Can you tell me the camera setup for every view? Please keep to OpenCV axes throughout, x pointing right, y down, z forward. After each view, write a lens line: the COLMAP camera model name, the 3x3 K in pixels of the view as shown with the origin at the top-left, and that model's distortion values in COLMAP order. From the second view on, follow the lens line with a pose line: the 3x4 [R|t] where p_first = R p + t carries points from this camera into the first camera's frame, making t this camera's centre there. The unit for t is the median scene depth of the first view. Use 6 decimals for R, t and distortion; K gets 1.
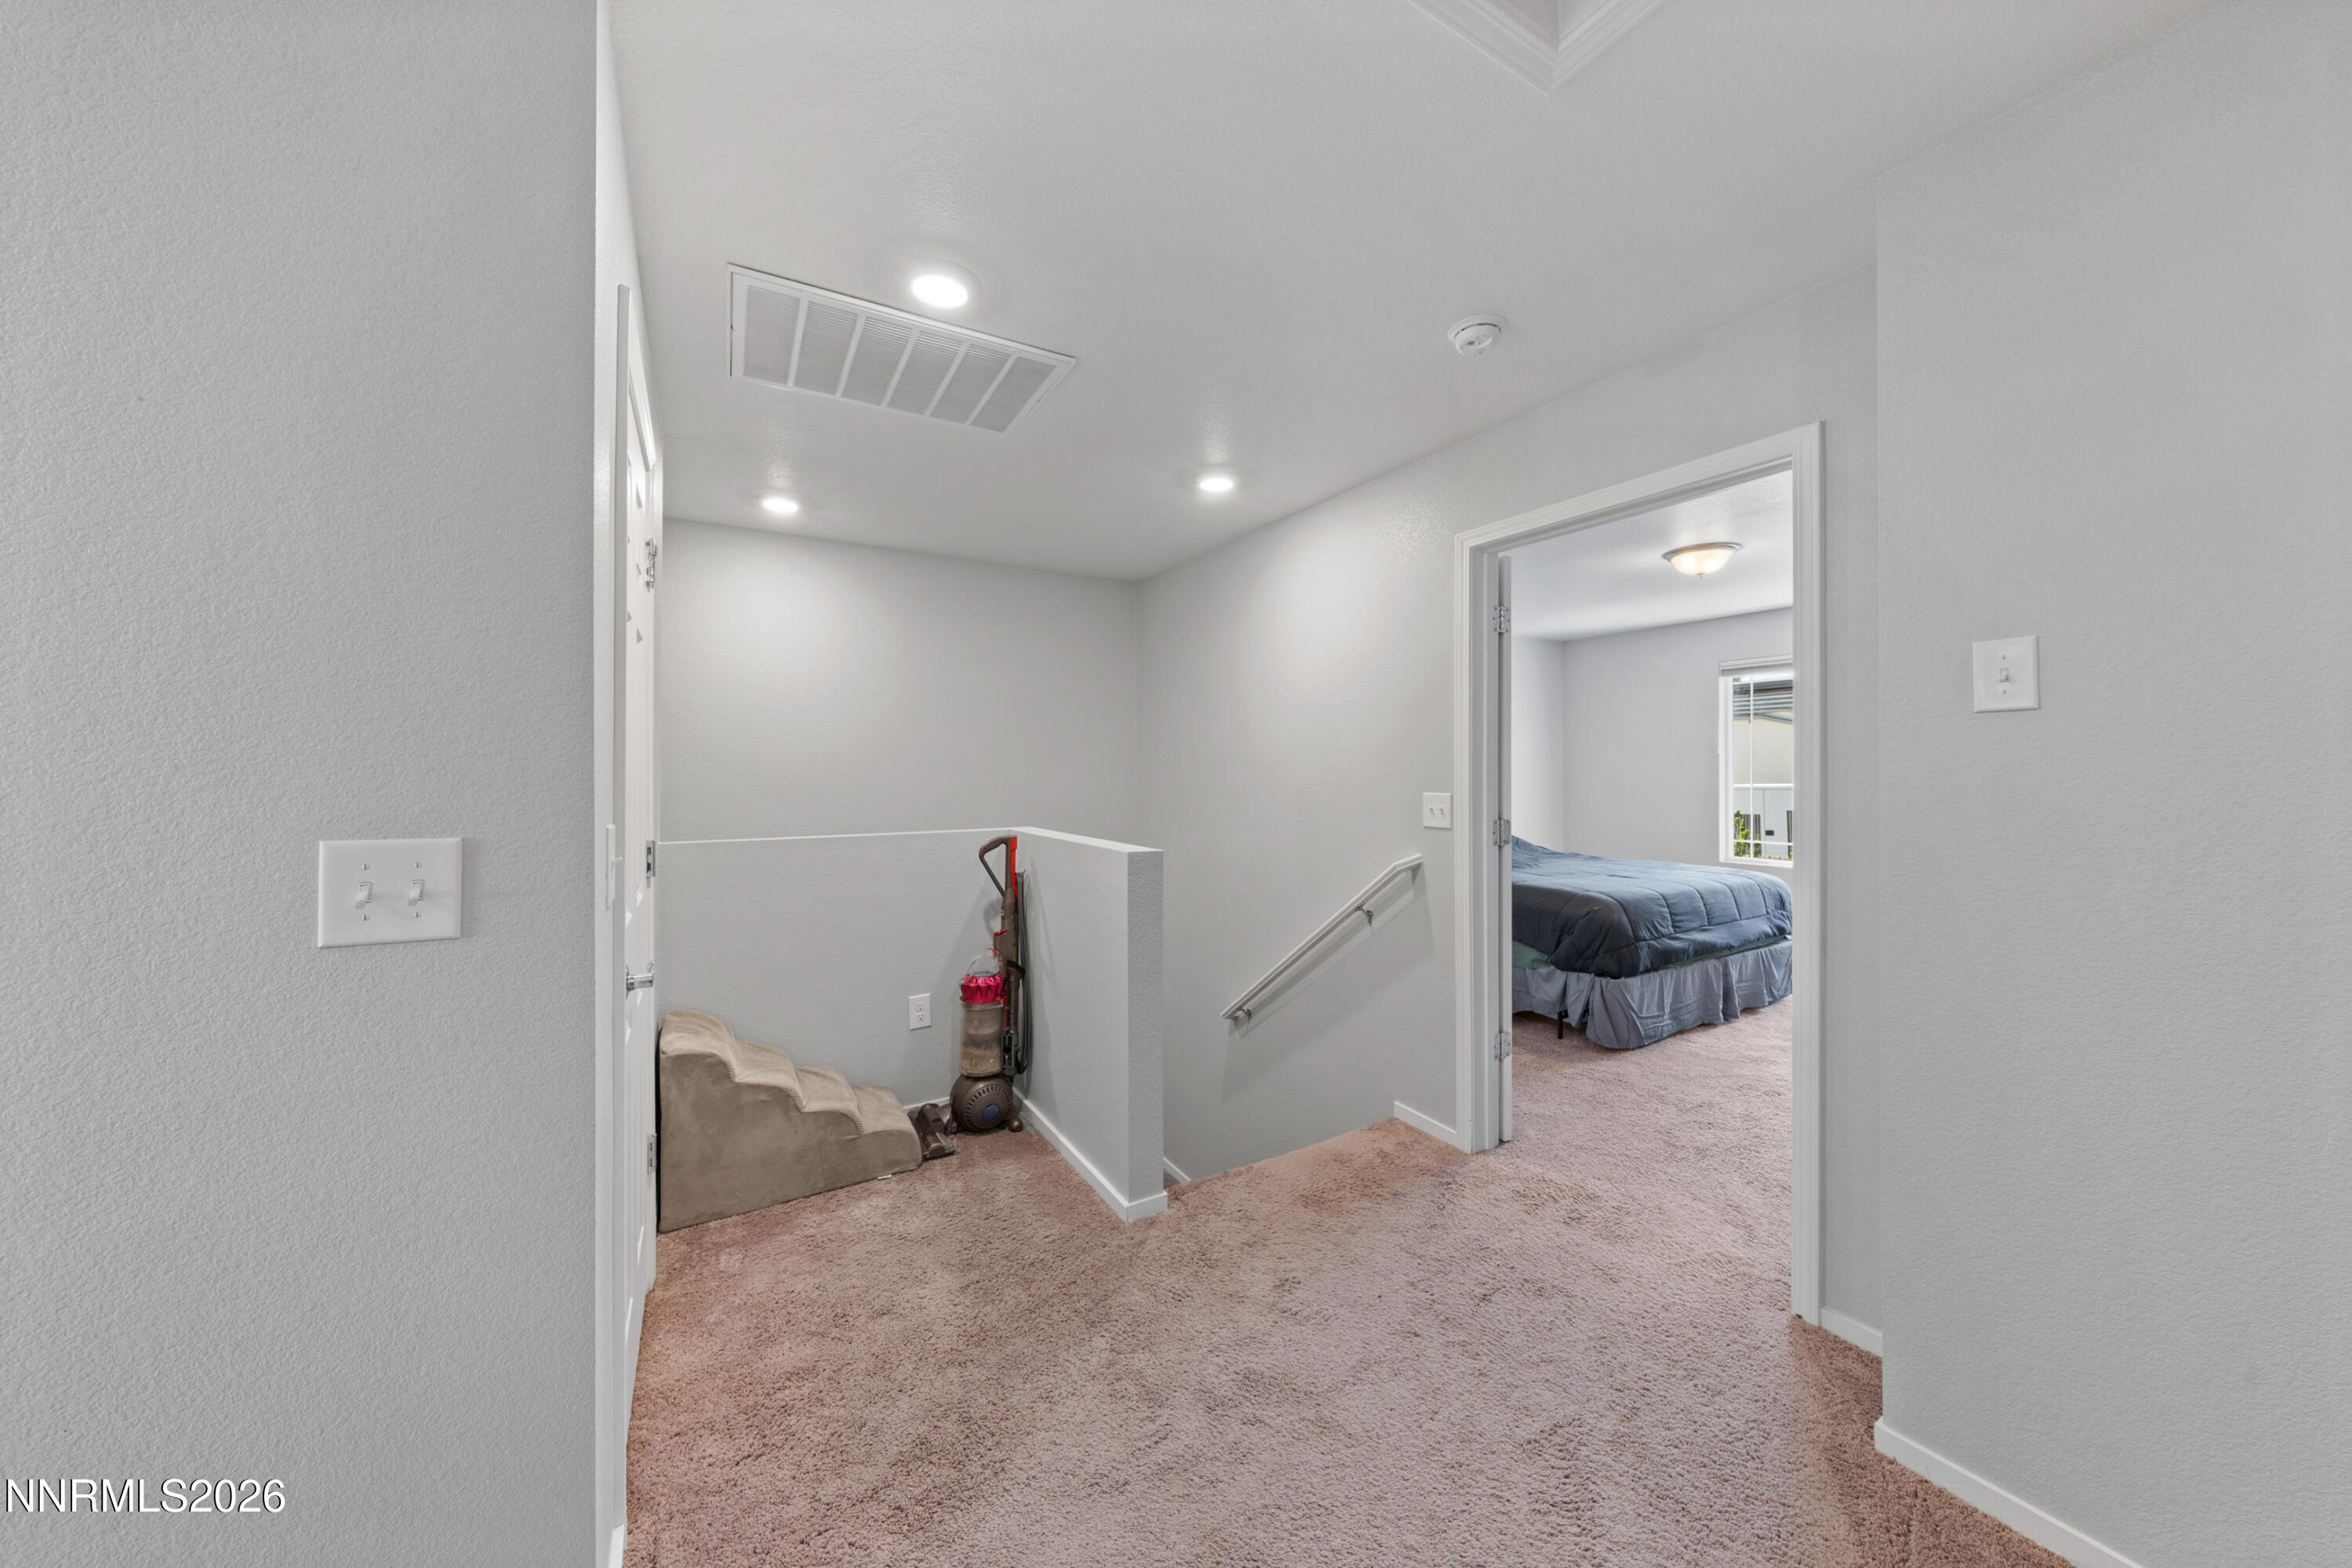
lens RADIAL K [[795.4, 0, 1173.0], [0, 795.4, 769.2], [0, 0, 1]] dist [0.000213, -0.000005]
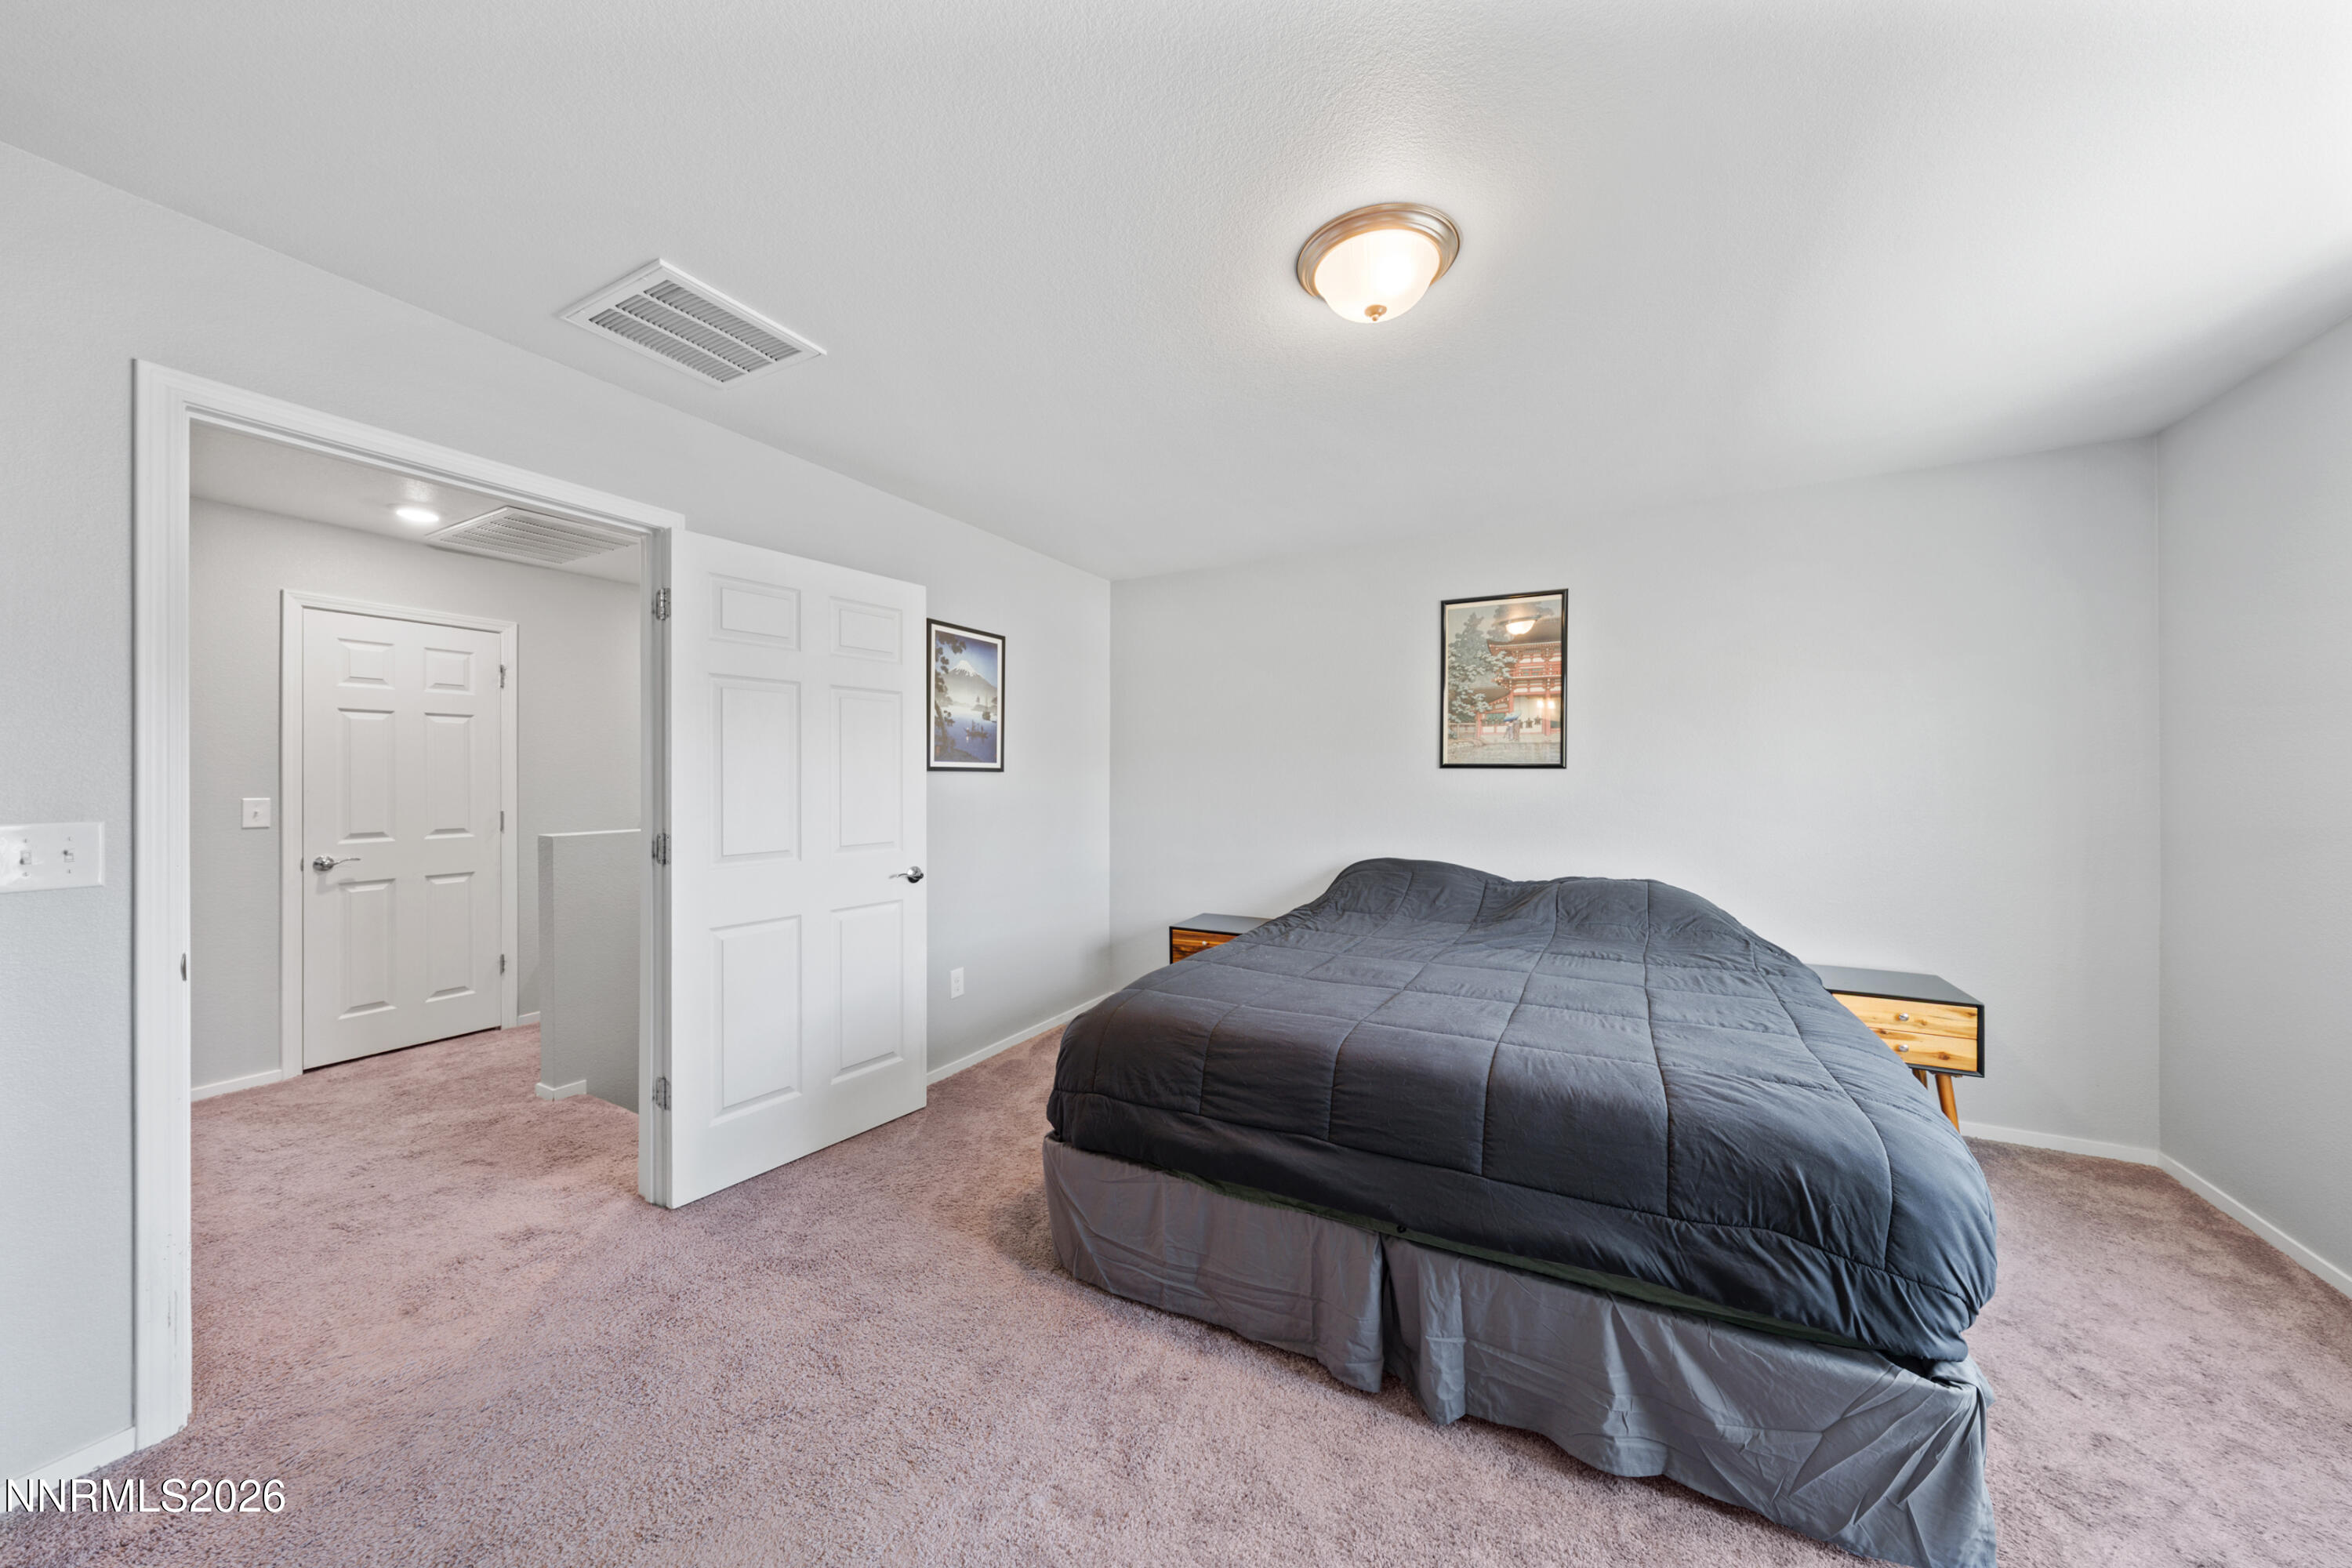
lens RADIAL K [[795.4, 0, 1177.5], [0, 795.4, 779.8], [0, 0, 1]] dist [0.000213, -0.000005]
pose [[0.516544, -0.000348, -0.856261, 1.617937], [0.005152, 0.999983, 0.002701, 0.009402], [0.856245, -0.005807, 0.516537, 1.157902]]
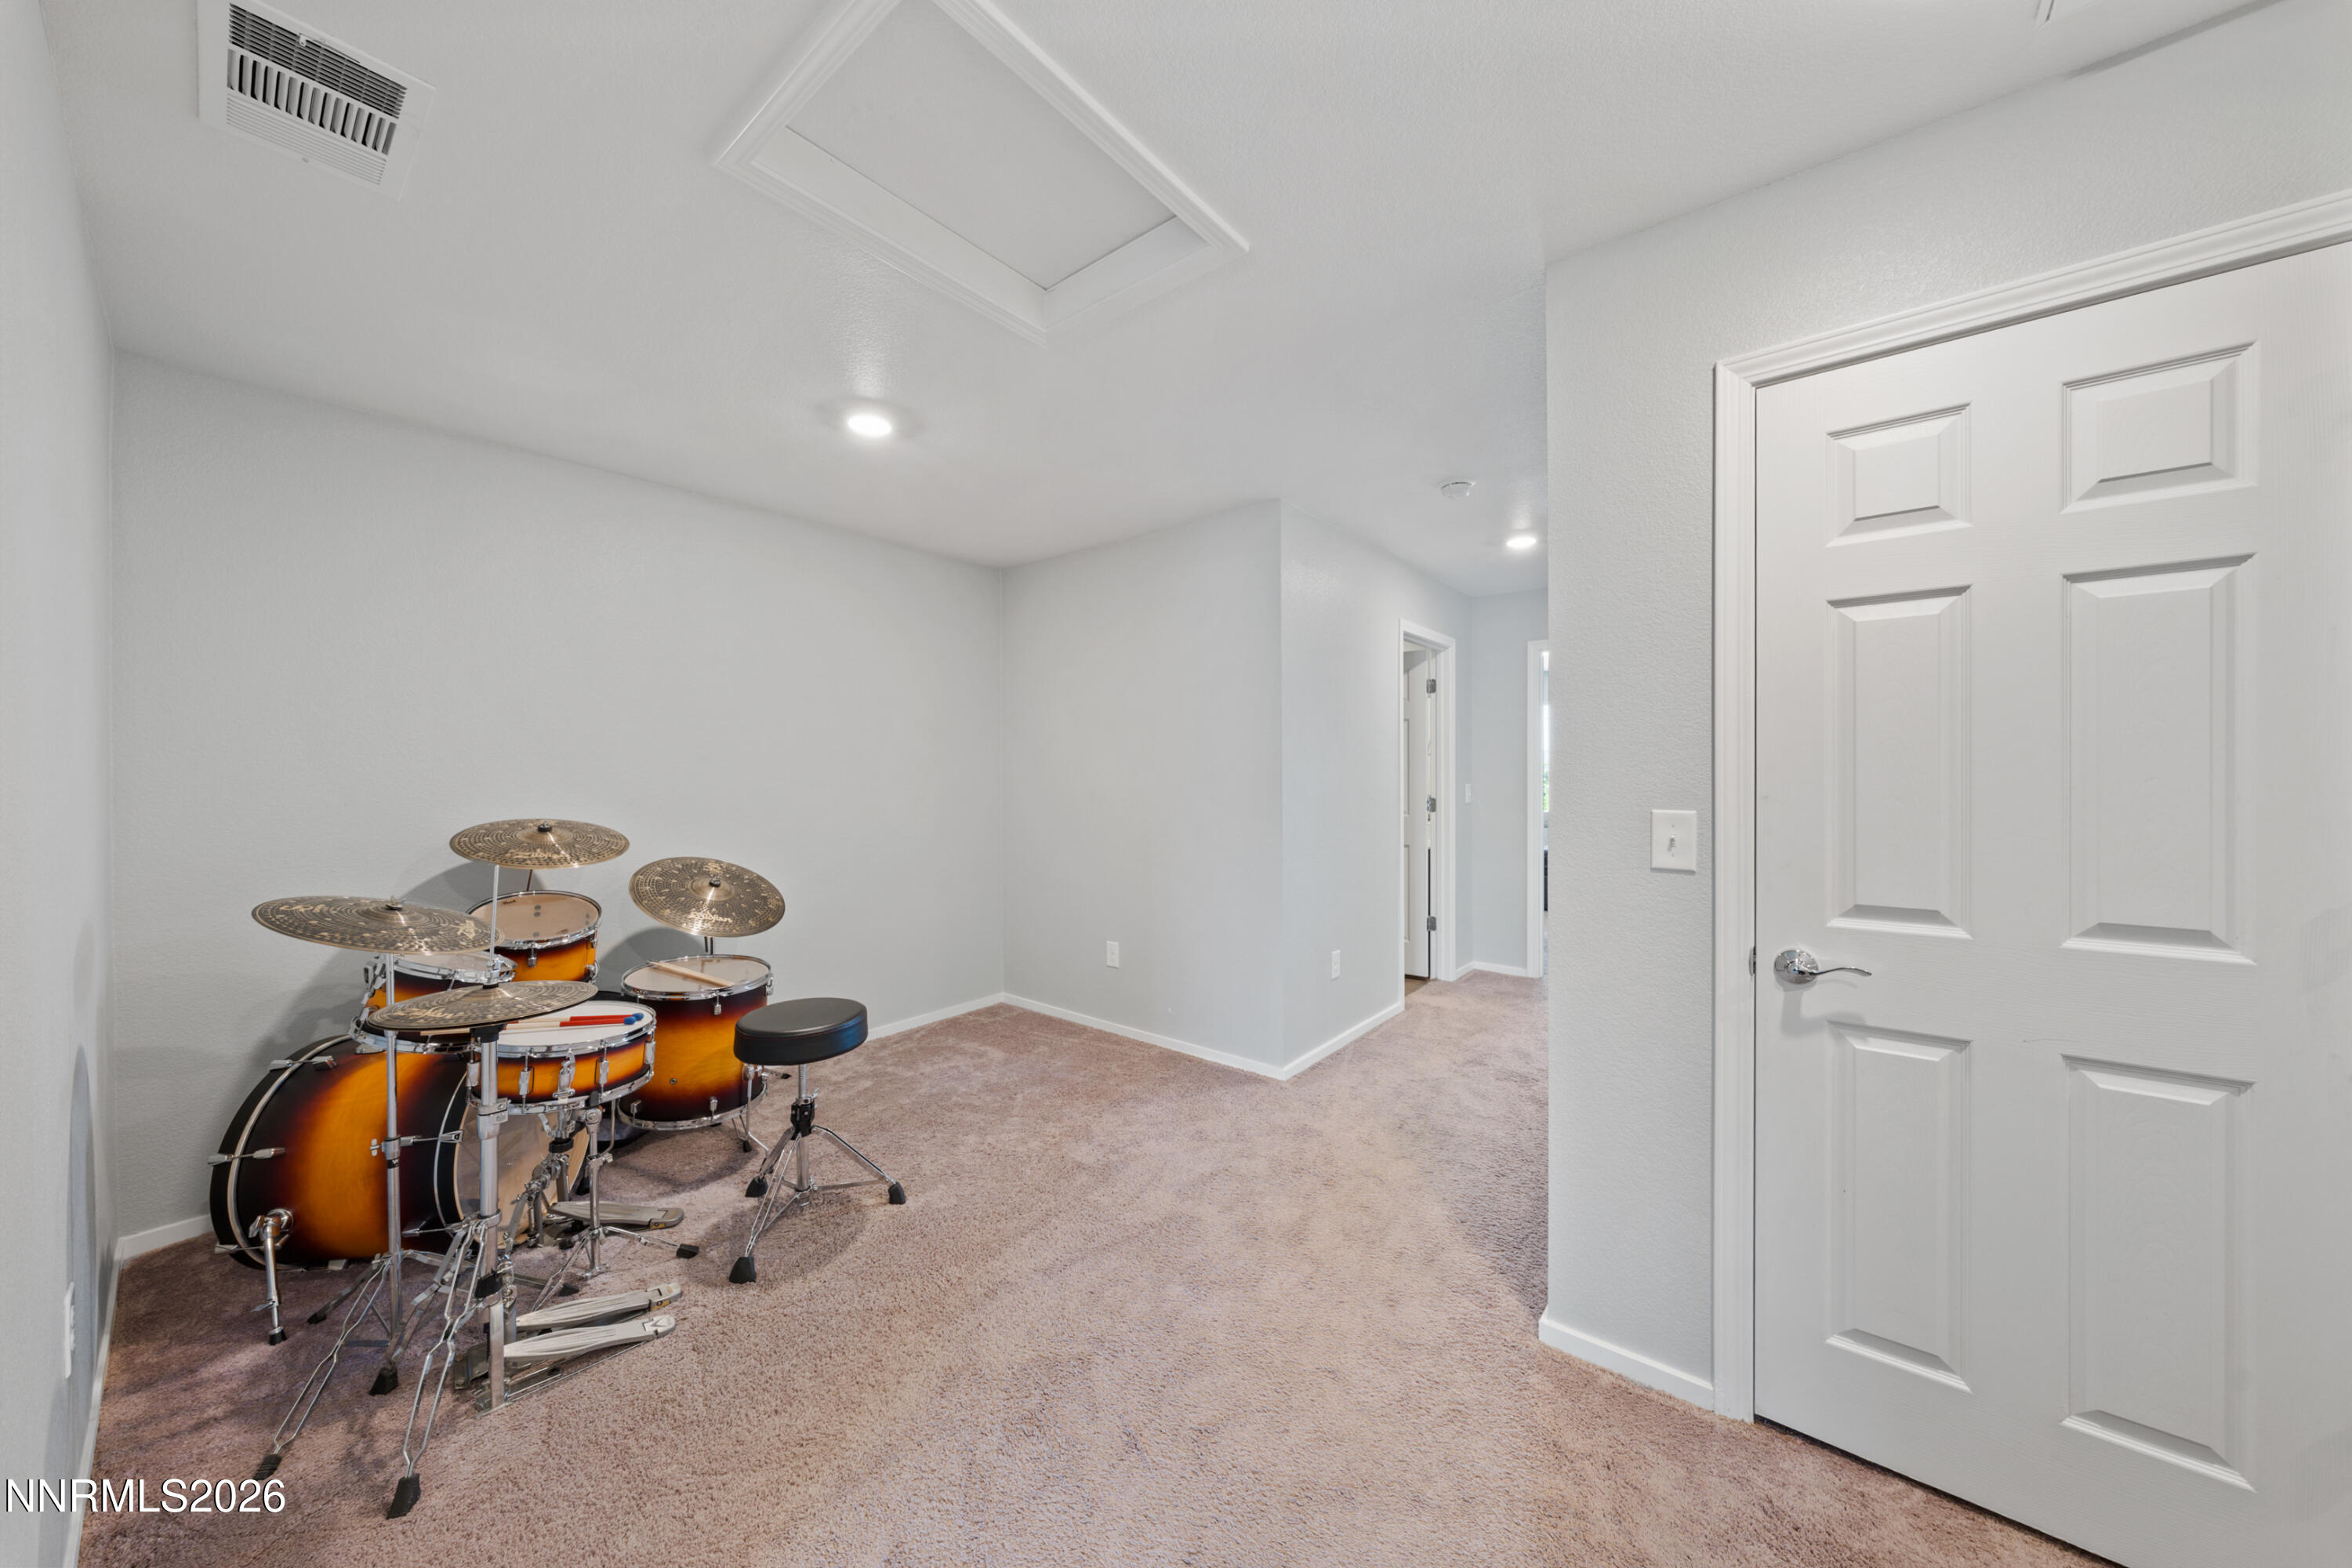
lens RADIAL K [[795.4, 0, 1168.5], [0, 795.4, 776.9], [0, 0, 1]] dist [0.000213, -0.000005]
pose [[-0.937453, 0.006885, -0.348044, 0.269502], [0.006065, 0.999976, 0.003445, 0.003387], [0.348060, 0.001119, -0.937472, 0.990603]]
